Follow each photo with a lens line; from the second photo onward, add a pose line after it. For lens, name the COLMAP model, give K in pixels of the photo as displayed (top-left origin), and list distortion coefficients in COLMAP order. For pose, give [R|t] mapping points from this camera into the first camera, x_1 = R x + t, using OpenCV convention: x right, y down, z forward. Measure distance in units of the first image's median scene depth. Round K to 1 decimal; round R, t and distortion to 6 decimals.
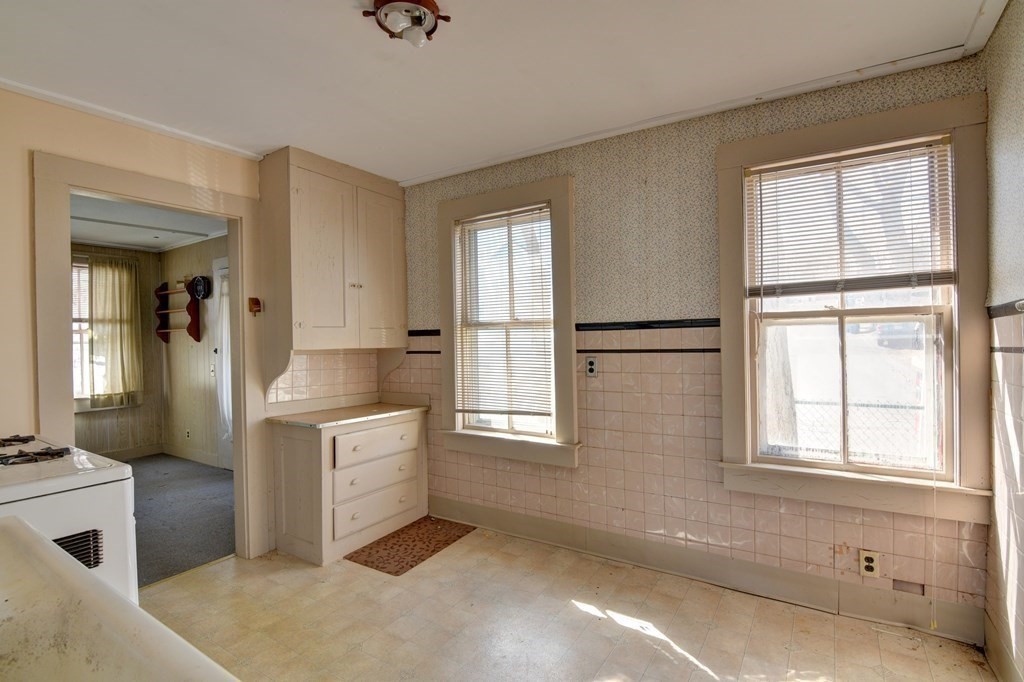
lens RADIAL K [[492.8, 0, 505.9], [0, 492.8, 339.7], [0, 0, 1]] dist [-0.015057, -0.006488]
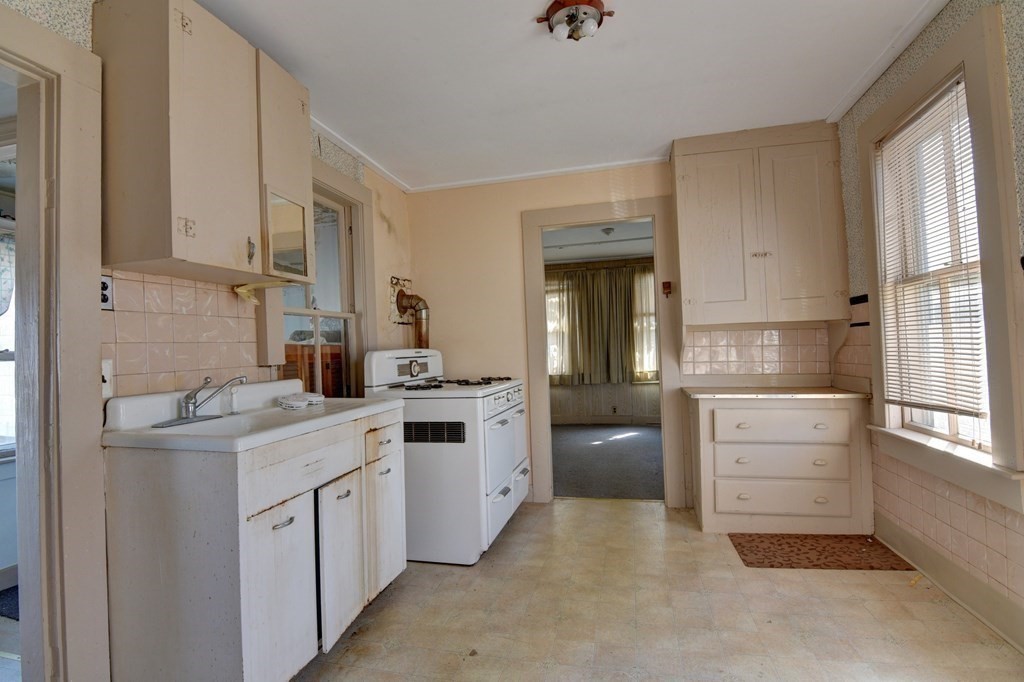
lens RADIAL K [[492.8, 0, 505.2], [0, 492.8, 341.9], [0, 0, 1]] dist [-0.015057, -0.006488]
pose [[0.330324, -0.011057, -0.943803, 0.445557], [0.028581, 0.999590, -0.001707, 0.046235], [0.943435, -0.026411, 0.330504, 0.255550]]
